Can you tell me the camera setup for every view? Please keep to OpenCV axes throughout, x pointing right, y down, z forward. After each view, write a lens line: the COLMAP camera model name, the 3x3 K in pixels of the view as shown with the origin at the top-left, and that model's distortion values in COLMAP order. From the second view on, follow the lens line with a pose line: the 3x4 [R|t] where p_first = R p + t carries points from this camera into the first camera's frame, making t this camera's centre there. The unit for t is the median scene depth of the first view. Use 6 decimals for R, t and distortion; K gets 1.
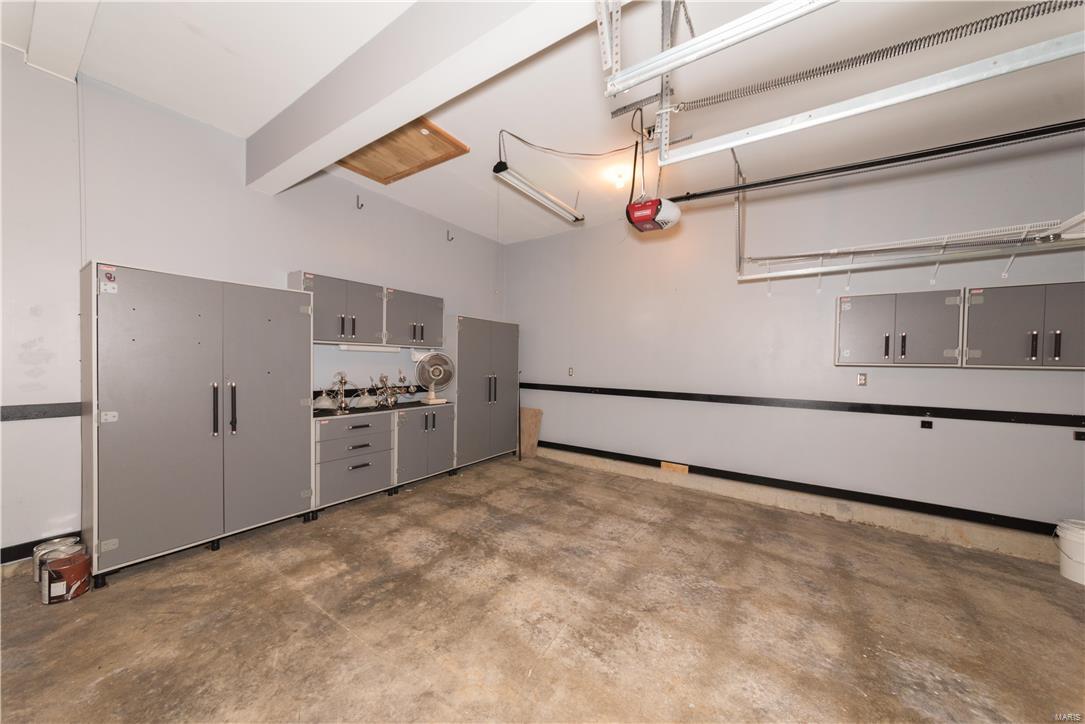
lens RADIAL K [[376.8, 0, 547.4], [0, 376.8, 367.6], [0, 0, 1]] dist [-0.003892, -0.000163]
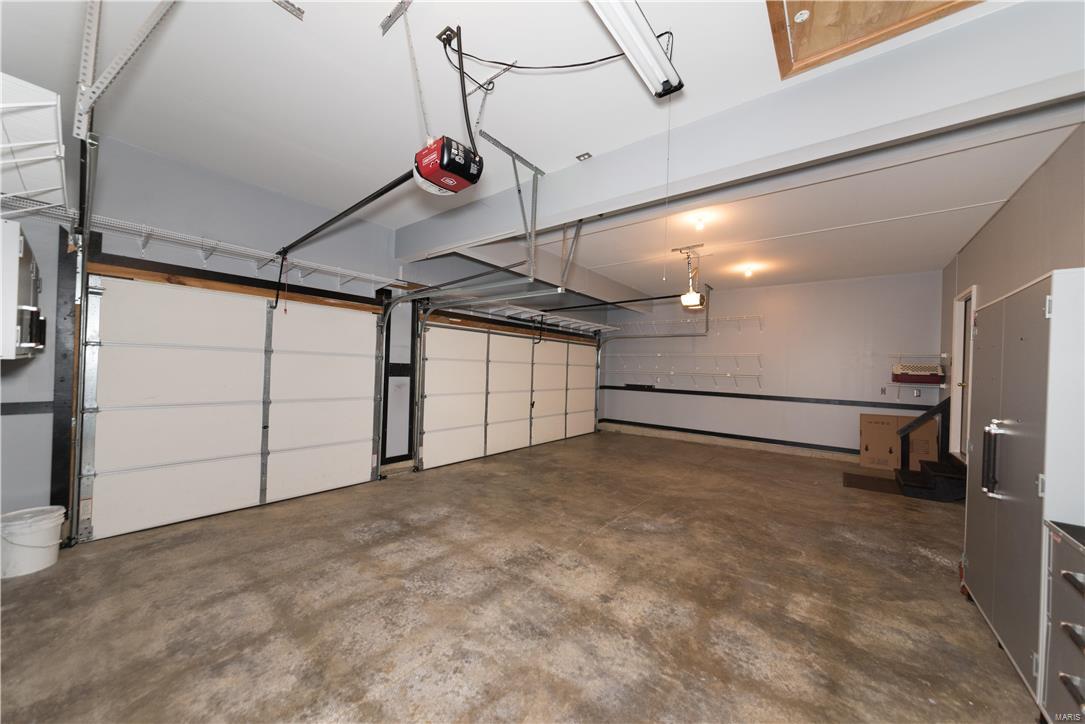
lens RADIAL K [[376.8, 0, 547.4], [0, 376.8, 367.6], [0, 0, 1]] dist [-0.003892, -0.000163]
pose [[-0.995848, -0.051925, 0.074771, 0.014958], [-0.050723, 0.998552, 0.017898, -0.055572], [-0.075592, 0.014031, -0.997040, 1.943187]]
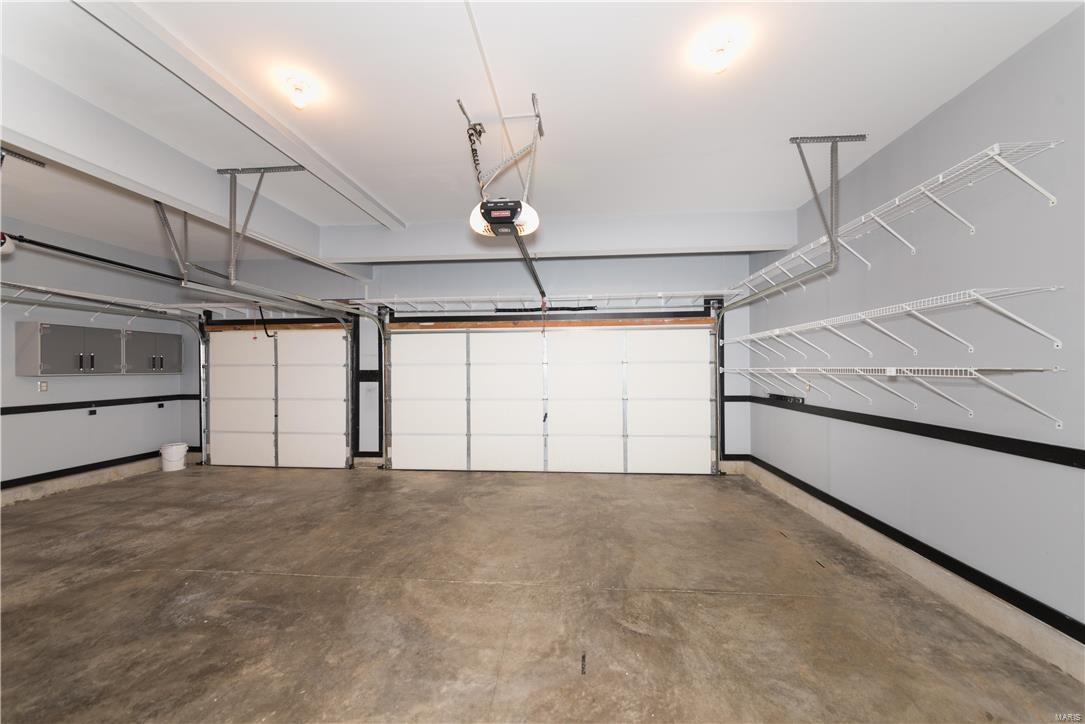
lens RADIAL K [[379.4, 0, 544.9], [0, 379.4, 365.0], [0, 0, 1]] dist [-0.007677, 0.004622]
pose [[-0.480157, -0.009735, 0.877128, -1.598077], [0.012488, 0.999761, 0.017932, -0.061362], [-0.877094, 0.019563, -0.479921, 0.146974]]
